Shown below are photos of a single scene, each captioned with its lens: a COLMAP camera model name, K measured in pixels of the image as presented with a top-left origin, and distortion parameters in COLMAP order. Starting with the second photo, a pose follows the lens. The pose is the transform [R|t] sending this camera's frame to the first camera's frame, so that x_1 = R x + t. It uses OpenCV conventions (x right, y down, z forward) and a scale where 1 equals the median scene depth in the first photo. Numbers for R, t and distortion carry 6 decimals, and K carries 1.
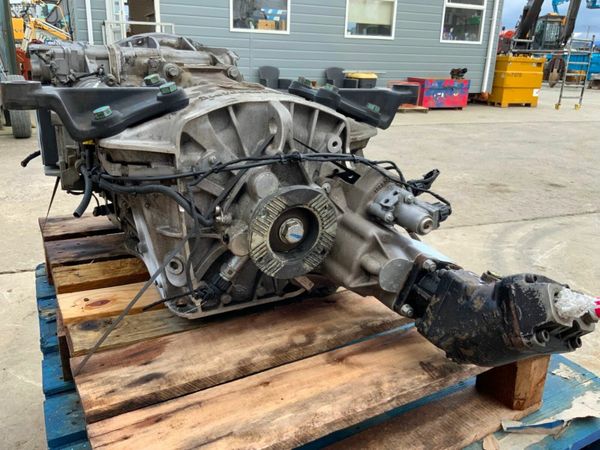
lens RADIAL K [[506.7, 0, 300.0], [0, 506.7, 225.0], [0, 0, 1]] dist [0.051817, -0.097326]
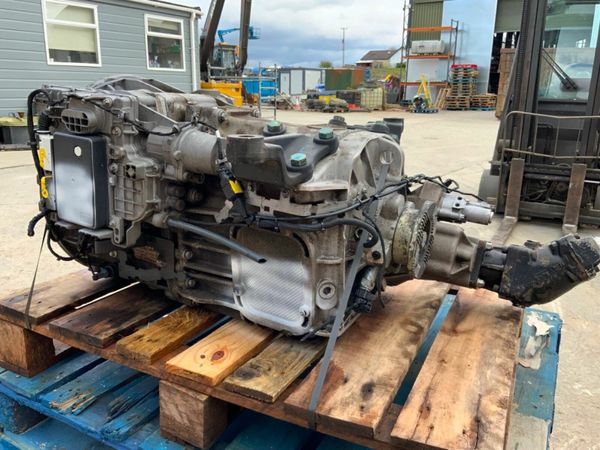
lens RADIAL K [[506.7, 0, 300.0], [0, 506.7, 225.0], [0, 0, 1]] dist [0.051817, -0.097326]
pose [[0.829501, -0.163052, 0.534174, -0.650999], [0.186787, 0.982351, 0.009798, -0.062426], [-0.526344, 0.091649, 0.845318, 0.068220]]
